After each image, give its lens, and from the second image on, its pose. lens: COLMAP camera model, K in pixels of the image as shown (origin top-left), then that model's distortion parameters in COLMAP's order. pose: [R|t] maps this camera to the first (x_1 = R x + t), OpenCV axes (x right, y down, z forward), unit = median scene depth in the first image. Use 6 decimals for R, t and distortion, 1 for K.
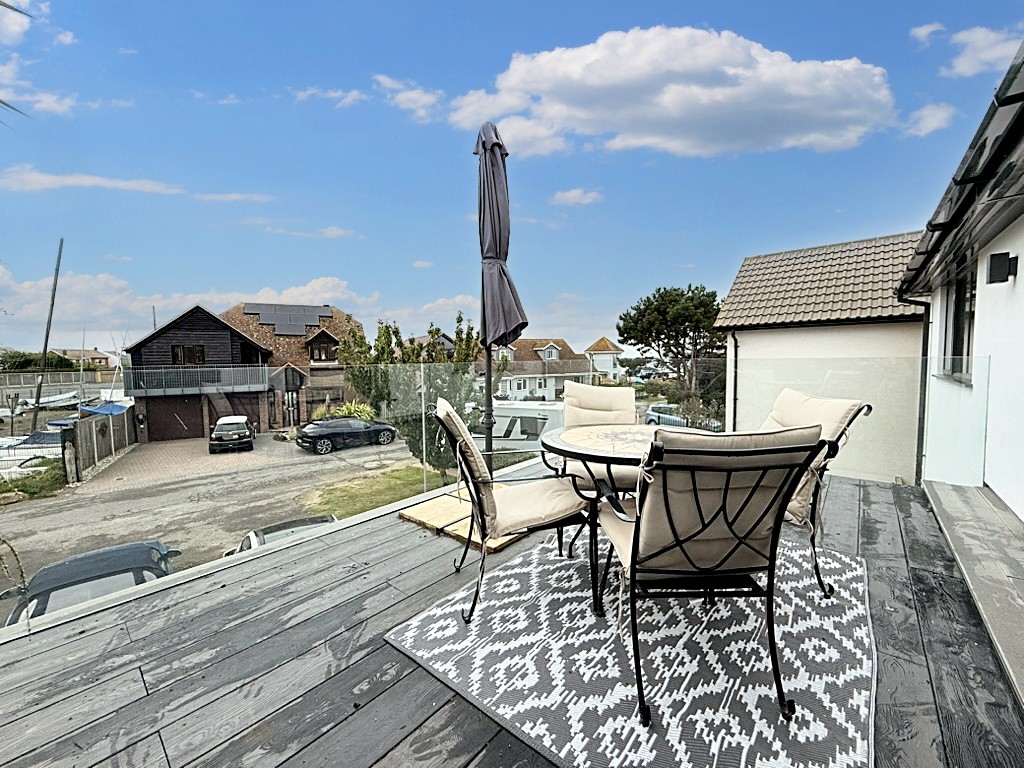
lens RADIAL K [[405.6, 0, 512.0], [0, 405.6, 384.0], [0, 0, 1]] dist [0.000086, -0.000291]
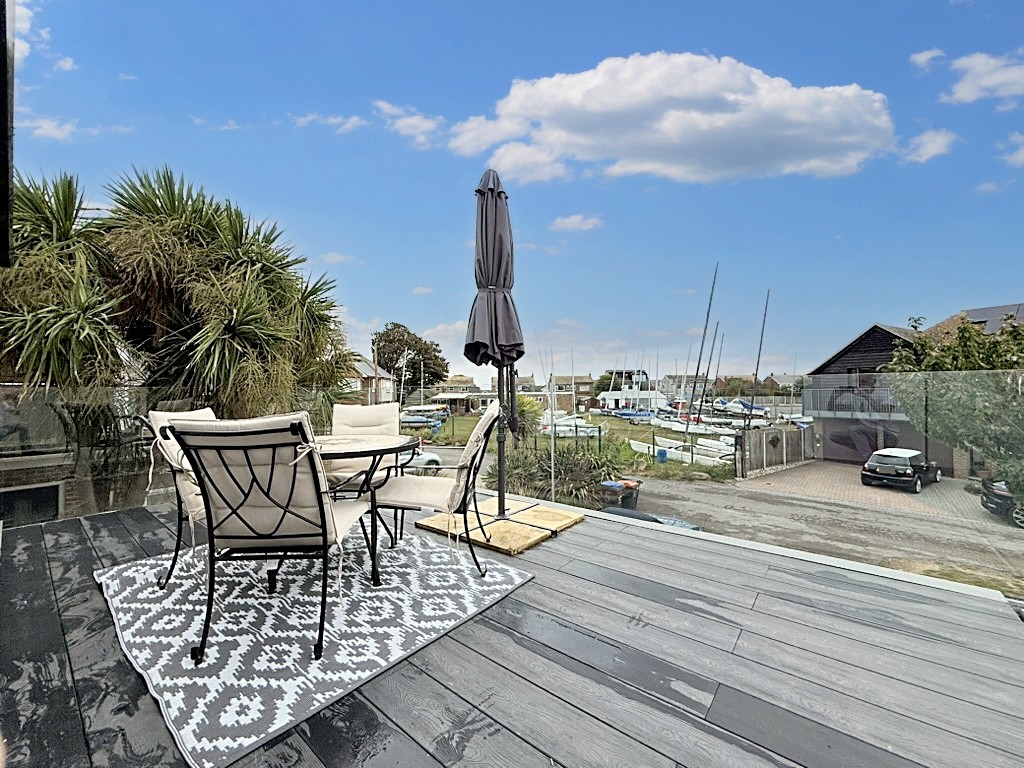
lens RADIAL K [[420.5, 0, 527.2], [0, 420.5, 385.2], [0, 0, 1]] dist [0.042862, 0.000042]
pose [[0.074232, 0.000367, -0.997241, 0.857841], [-0.055452, 0.998454, -0.003760, -0.035557], [0.995698, 0.055578, 0.074138, 0.739012]]
